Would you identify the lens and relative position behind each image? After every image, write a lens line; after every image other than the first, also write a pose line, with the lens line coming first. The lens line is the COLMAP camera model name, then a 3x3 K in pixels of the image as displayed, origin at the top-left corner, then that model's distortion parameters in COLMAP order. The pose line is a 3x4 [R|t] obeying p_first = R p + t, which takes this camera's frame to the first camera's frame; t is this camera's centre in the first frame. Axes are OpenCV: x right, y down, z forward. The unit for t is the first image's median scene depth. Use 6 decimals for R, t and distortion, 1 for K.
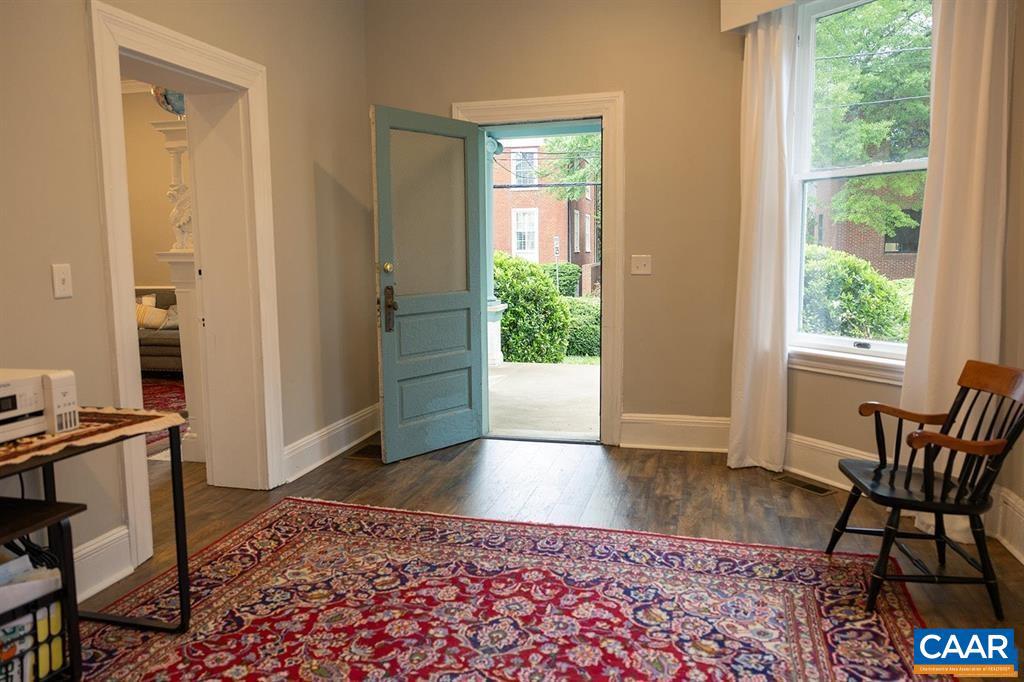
lens RADIAL K [[740.1, 0, 518.5], [0, 740.1, 335.6], [0, 0, 1]] dist [0.021251, 0.005628]
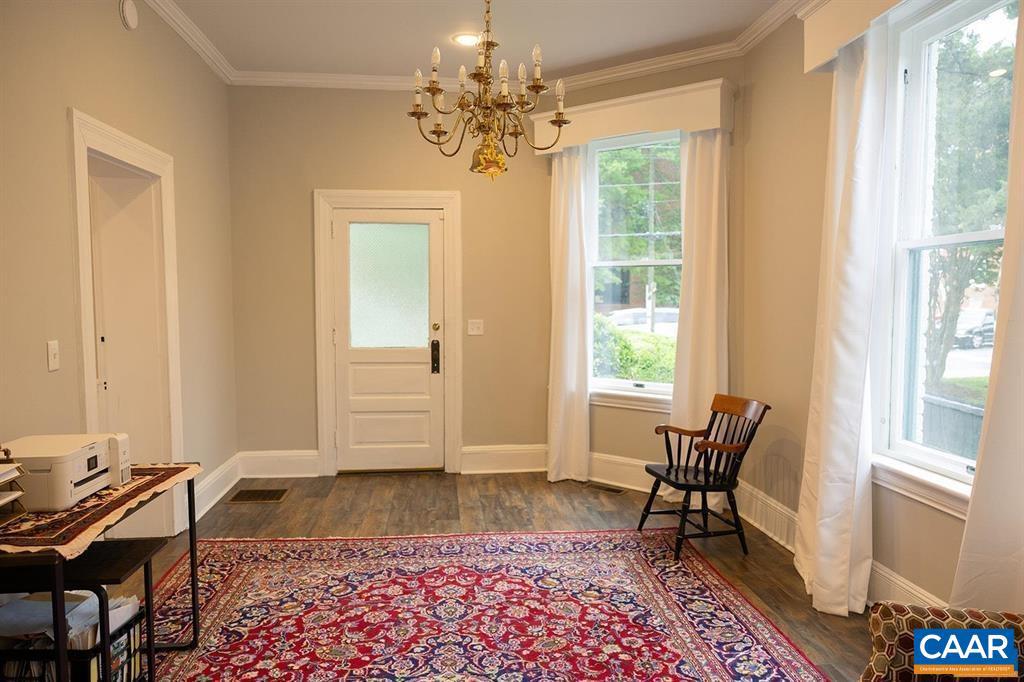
lens RADIAL K [[740.1, 0, 509.1], [0, 740.1, 347.5], [0, 0, 1]] dist [0.021251, 0.005628]
pose [[0.929756, -0.015797, 0.367838, -0.371229], [0.029753, 0.999035, -0.032301, -0.028097], [-0.366973, 0.040976, 0.929329, -0.288539]]
